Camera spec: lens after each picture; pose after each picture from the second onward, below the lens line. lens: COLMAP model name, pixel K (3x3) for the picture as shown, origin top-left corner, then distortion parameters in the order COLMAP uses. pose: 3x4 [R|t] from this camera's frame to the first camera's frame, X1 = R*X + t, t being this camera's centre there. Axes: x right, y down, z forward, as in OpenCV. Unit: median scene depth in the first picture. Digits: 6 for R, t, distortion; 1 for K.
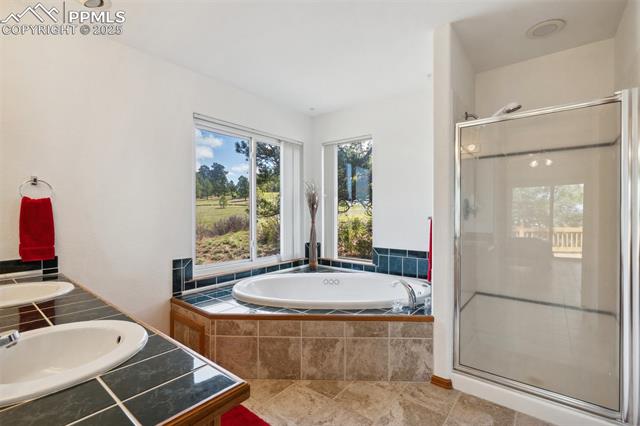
lens RADIAL K [[293.6, 0, 314.4], [0, 293.6, 214.2], [0, 0, 1]] dist [-0.001319, 0.001757]
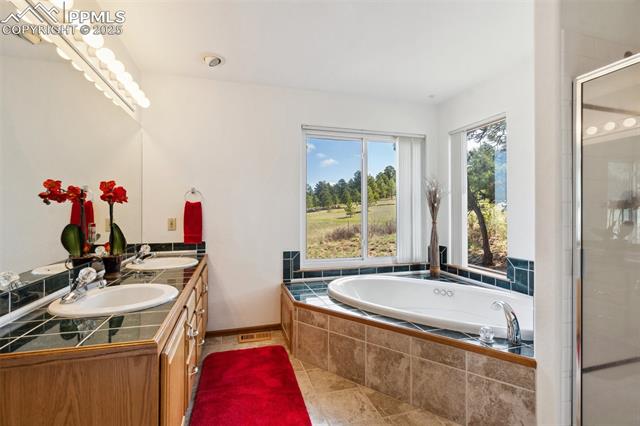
lens RADIAL K [[293.6, 0, 313.9], [0, 293.6, 210.2], [0, 0, 1]] dist [-0.001319, 0.001757]
pose [[0.814585, -0.002097, -0.580040, 0.341317], [-0.004573, 0.999939, -0.010038, -0.000533], [0.580026, 0.010829, 0.814526, 0.106599]]
